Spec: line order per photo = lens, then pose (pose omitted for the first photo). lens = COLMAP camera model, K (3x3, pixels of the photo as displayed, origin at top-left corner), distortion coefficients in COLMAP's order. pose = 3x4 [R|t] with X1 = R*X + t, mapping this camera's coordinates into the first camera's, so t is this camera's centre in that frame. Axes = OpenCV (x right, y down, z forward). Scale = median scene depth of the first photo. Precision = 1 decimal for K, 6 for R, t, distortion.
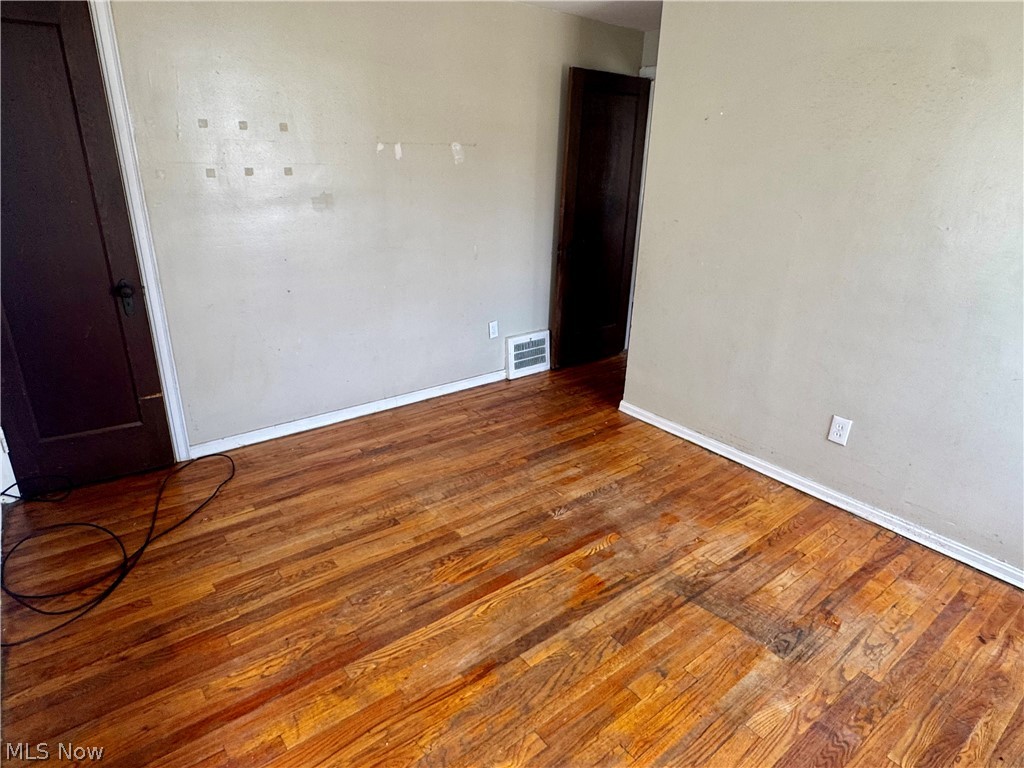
lens RADIAL K [[596.9, 0, 510.5], [0, 596.9, 383.2], [0, 0, 1]] dist [0.002634, 0.000595]
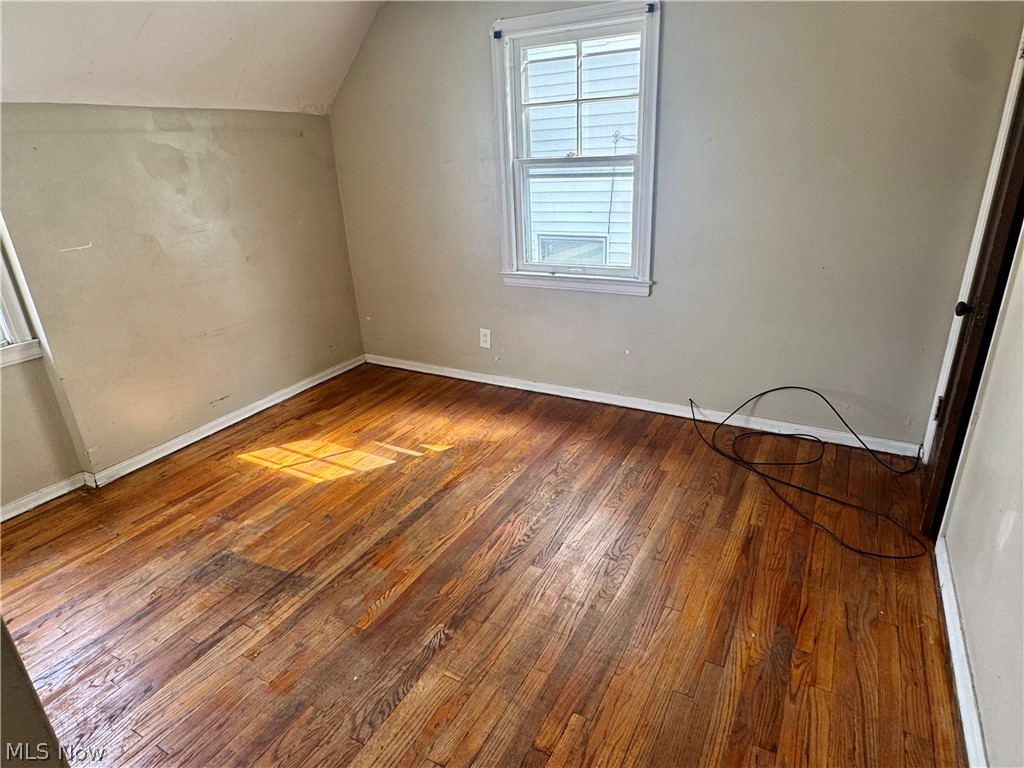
lens RADIAL K [[596.9, 0, 510.2], [0, 596.9, 383.7], [0, 0, 1]] dist [0.002634, 0.000595]
pose [[-0.922420, 0.156745, -0.352947, 0.255010], [-0.122108, 0.748661, 0.651611, -0.611183], [0.366374, 0.644157, -0.671440, 1.590287]]
